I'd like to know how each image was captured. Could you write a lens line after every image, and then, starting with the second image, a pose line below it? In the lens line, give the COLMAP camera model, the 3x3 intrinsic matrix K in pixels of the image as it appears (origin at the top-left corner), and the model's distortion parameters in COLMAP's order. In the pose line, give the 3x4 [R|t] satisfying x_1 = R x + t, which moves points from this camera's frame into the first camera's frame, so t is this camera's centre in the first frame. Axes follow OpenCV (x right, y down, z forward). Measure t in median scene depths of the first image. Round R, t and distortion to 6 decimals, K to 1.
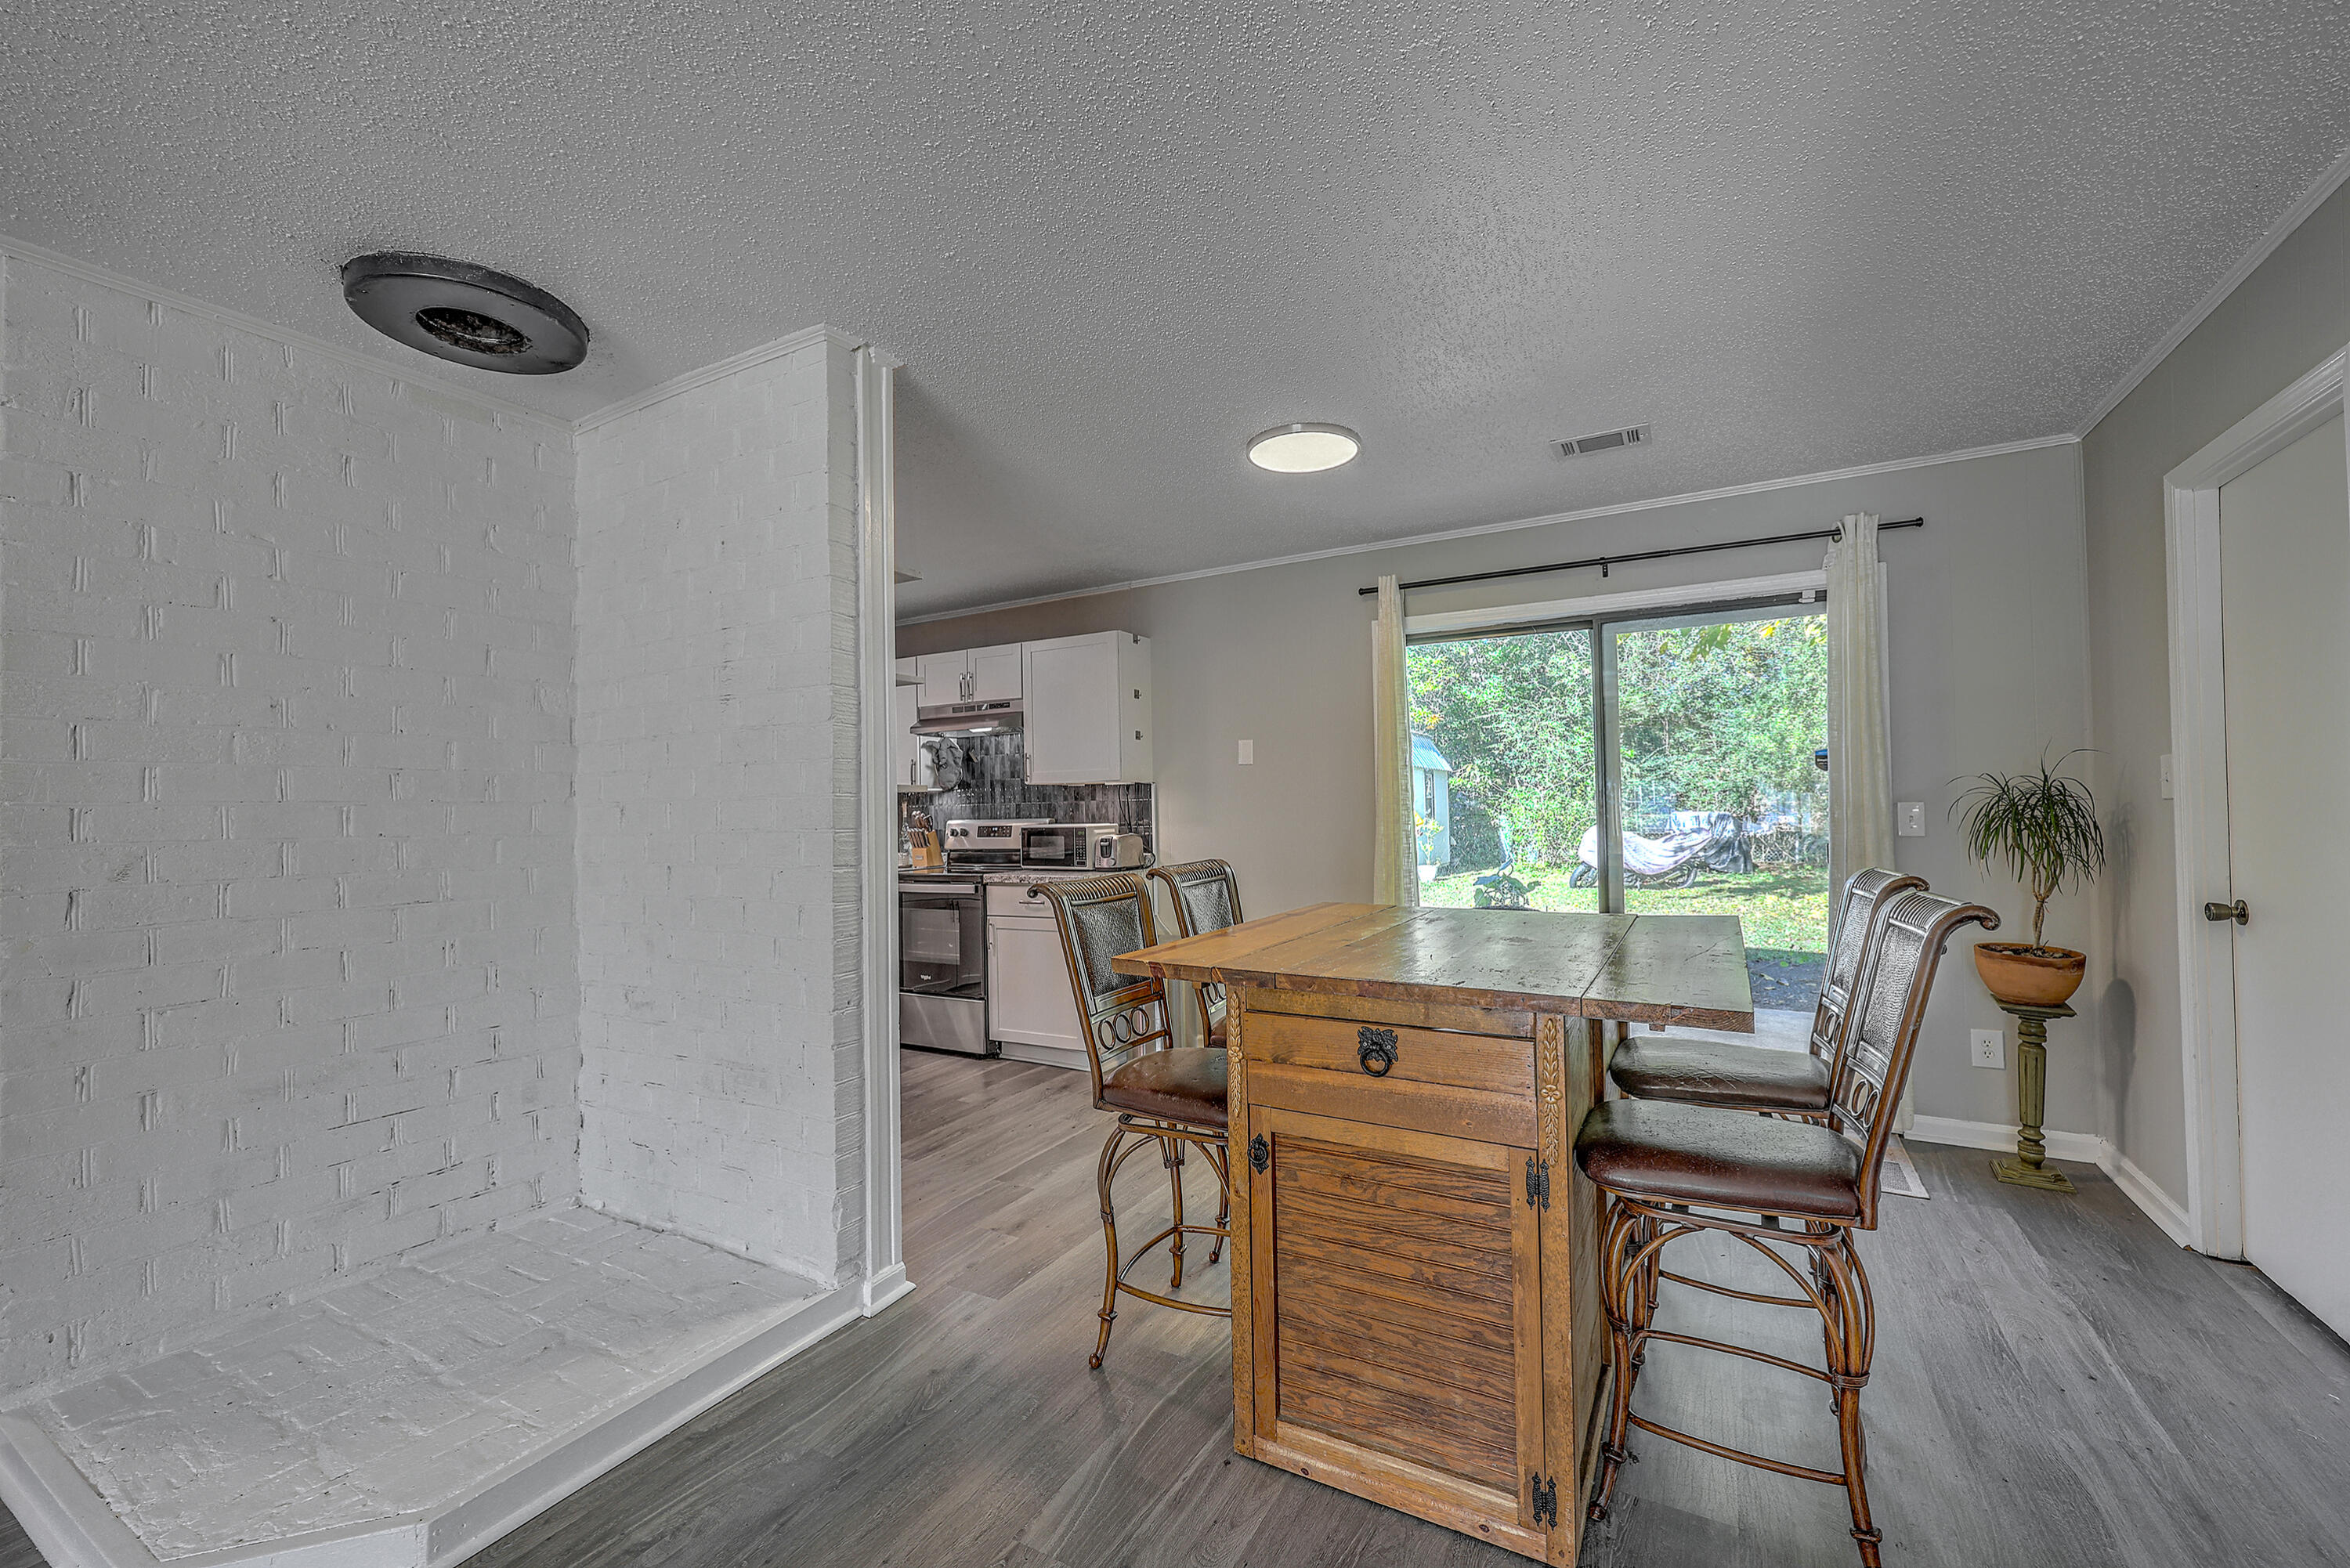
lens RADIAL K [[945.7, 0, 1175.0], [0, 945.7, 784.0], [0, 0, 1]] dist [-0.000513, 0.000141]
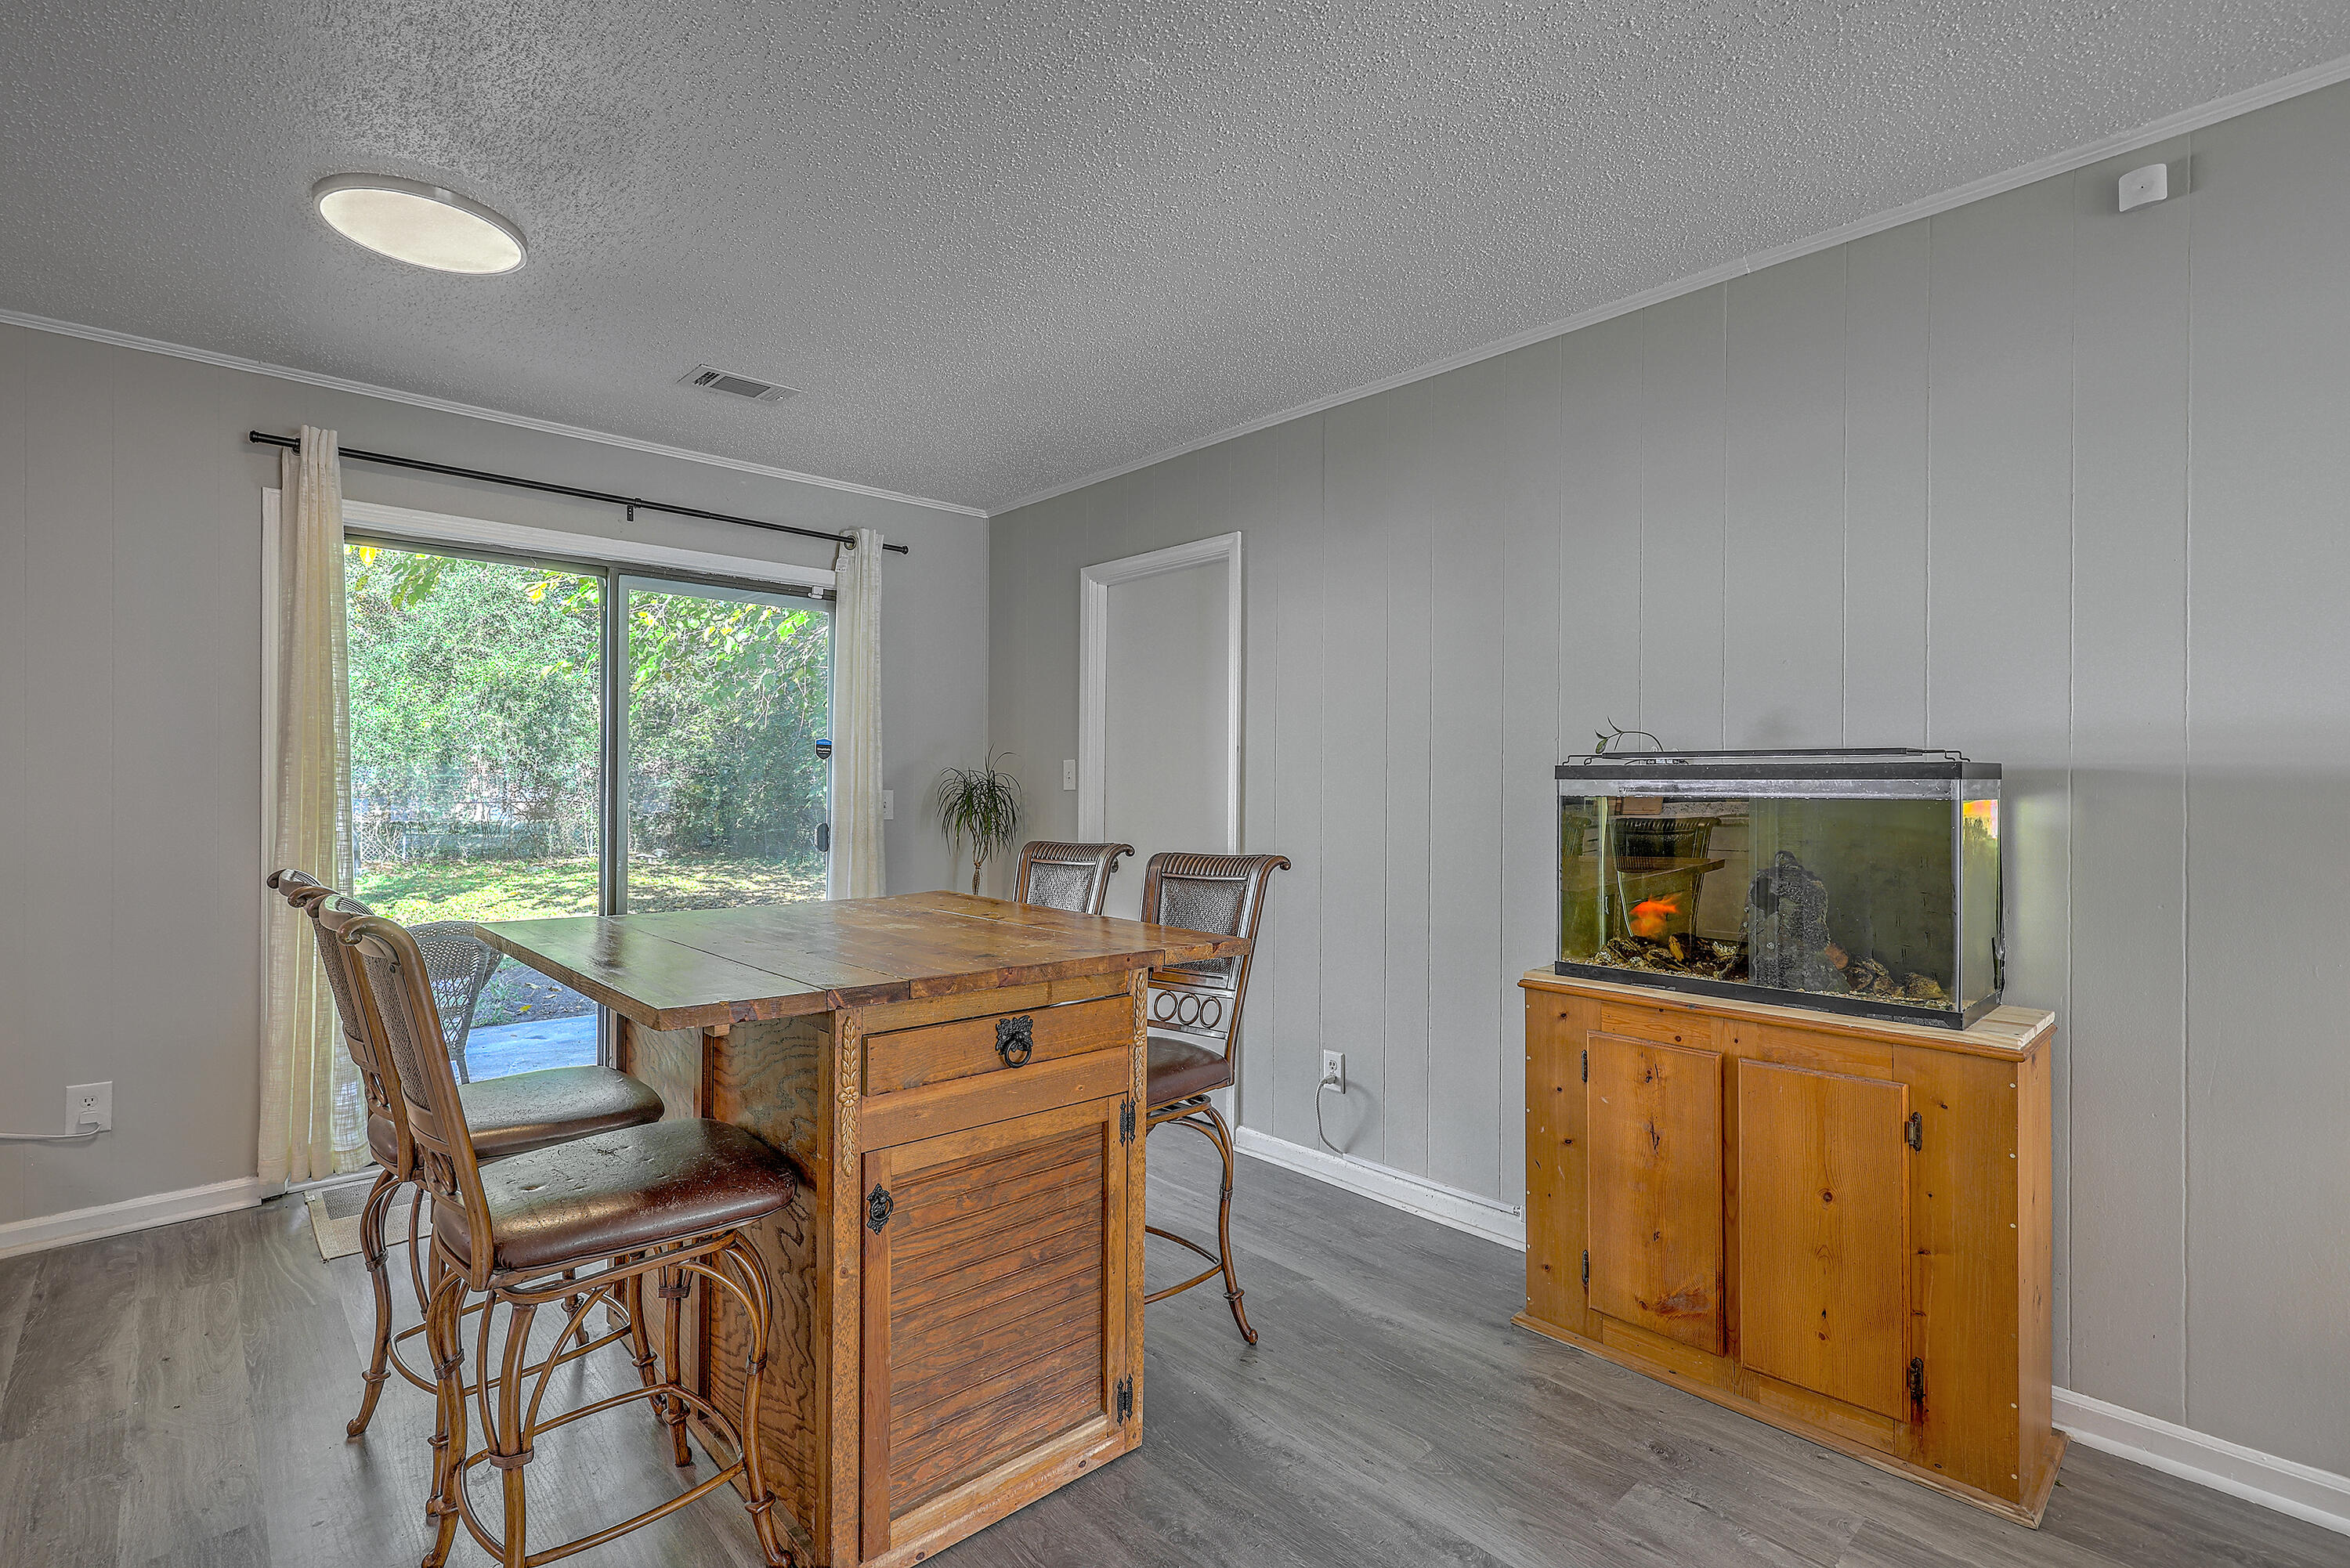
lens RADIAL K [[1096.0, 0, 1190.4], [0, 1096.0, 781.5], [0, 0, 1]] dist [0.000742, -0.000973]
pose [[0.298115, 0.024307, 0.954220, -0.732470], [-0.033893, 0.999315, -0.014867, 0.030327], [-0.953928, -0.027909, 0.298735, 0.473856]]
